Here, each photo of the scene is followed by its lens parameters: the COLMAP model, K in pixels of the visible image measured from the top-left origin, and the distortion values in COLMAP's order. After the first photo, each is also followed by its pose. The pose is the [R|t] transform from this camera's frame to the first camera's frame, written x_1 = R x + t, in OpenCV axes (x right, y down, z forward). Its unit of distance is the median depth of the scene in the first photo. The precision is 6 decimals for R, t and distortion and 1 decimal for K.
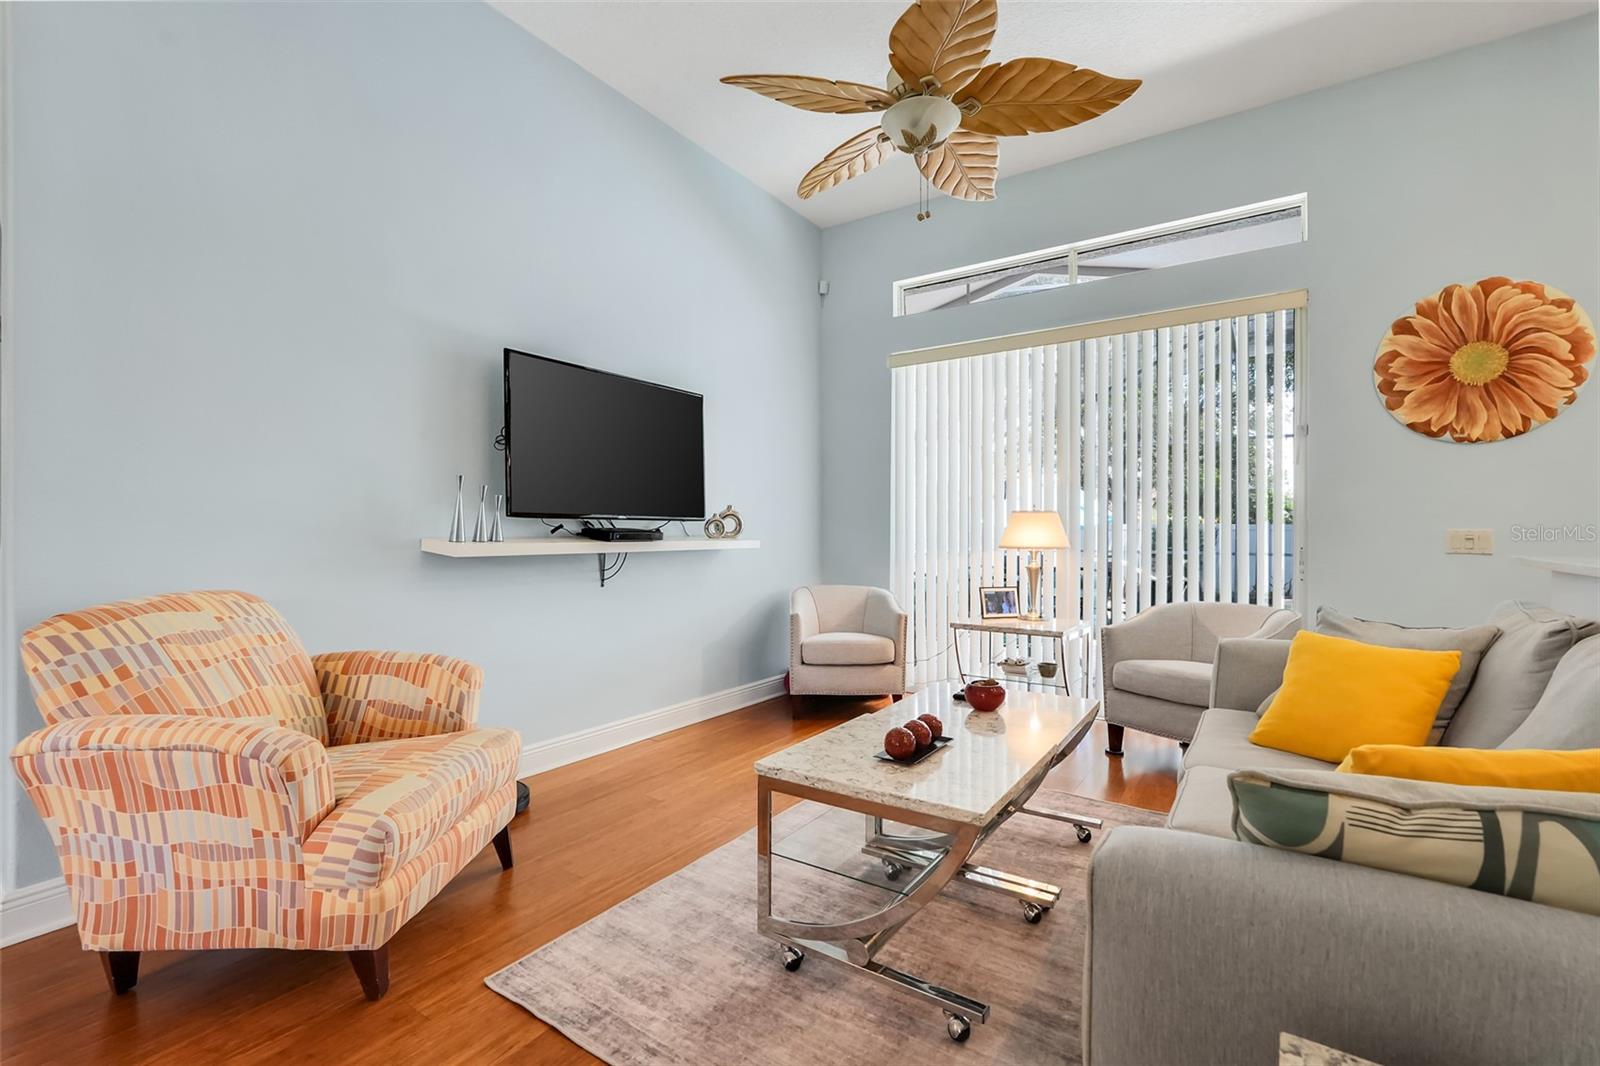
lens RADIAL K [[704.6, 0, 800.0], [0, 704.6, 536.9], [0, 0, 1]] dist [-0.008709, 0.001058]
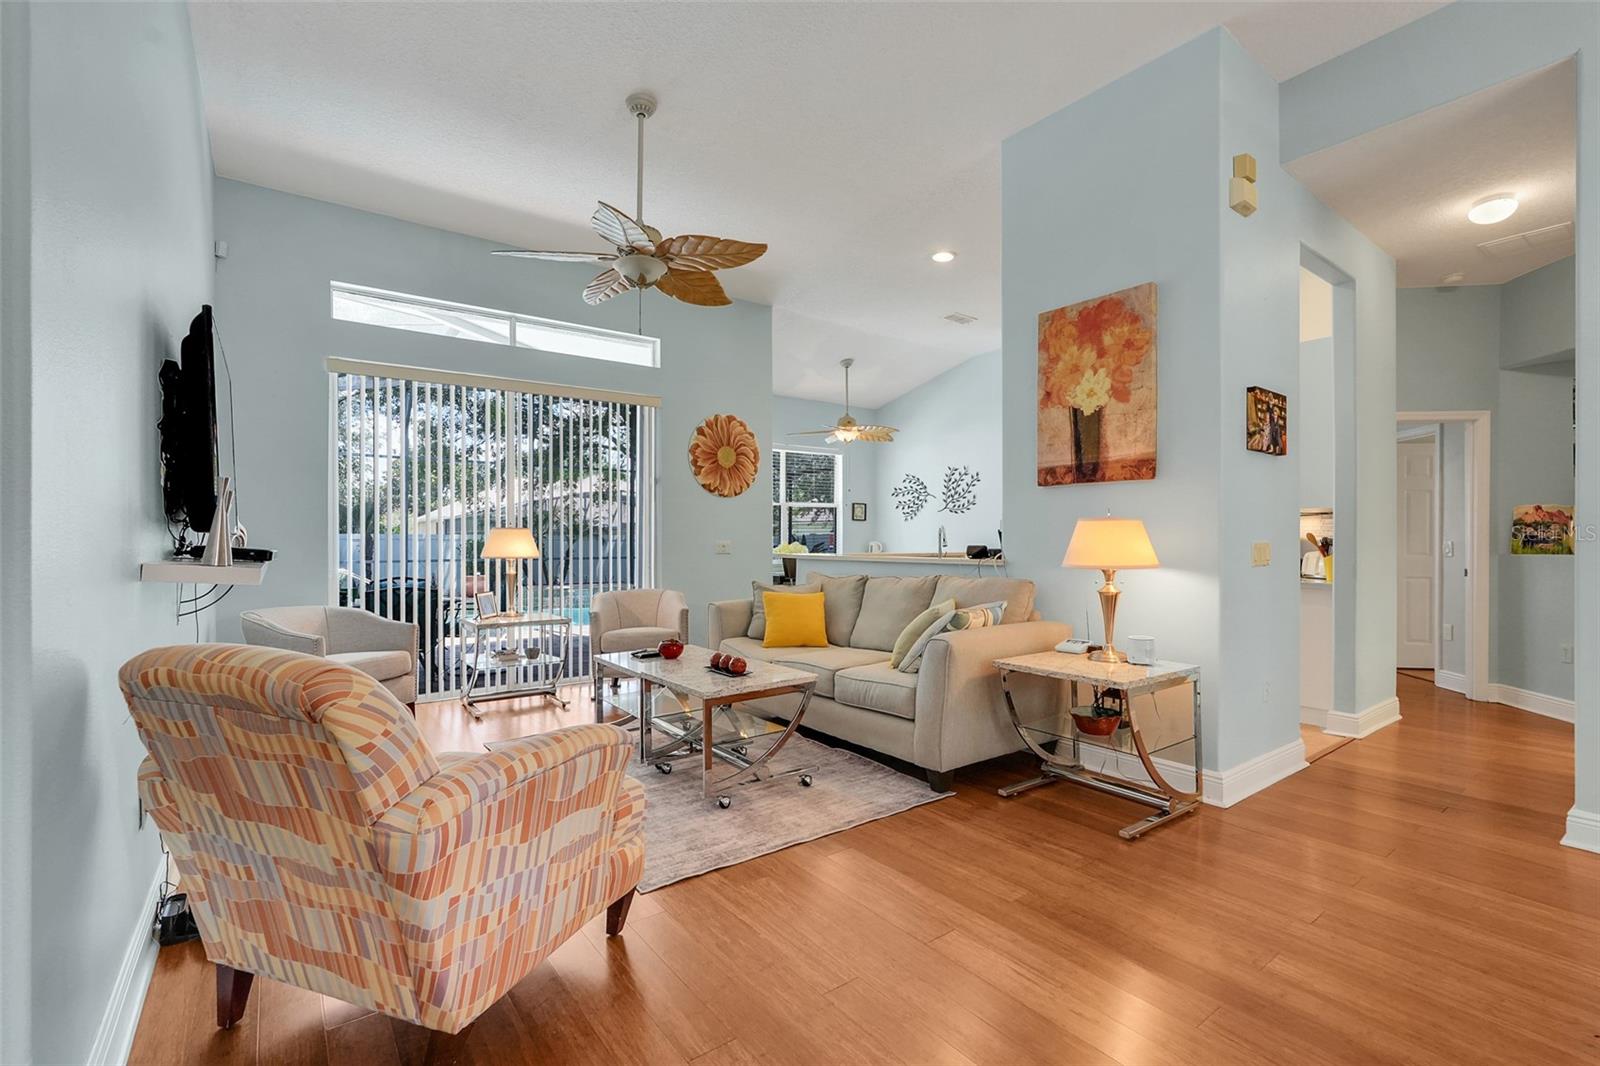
lens RADIAL K [[704.6, 0, 804.1], [0, 704.6, 538.4], [0, 0, 1]] dist [-0.008709, 0.001058]
pose [[0.328063, -0.001391, 0.944655, -0.810336], [0.006472, 0.999979, -0.000775, -0.014787], [-0.944634, 0.006368, 0.328065, 0.136699]]
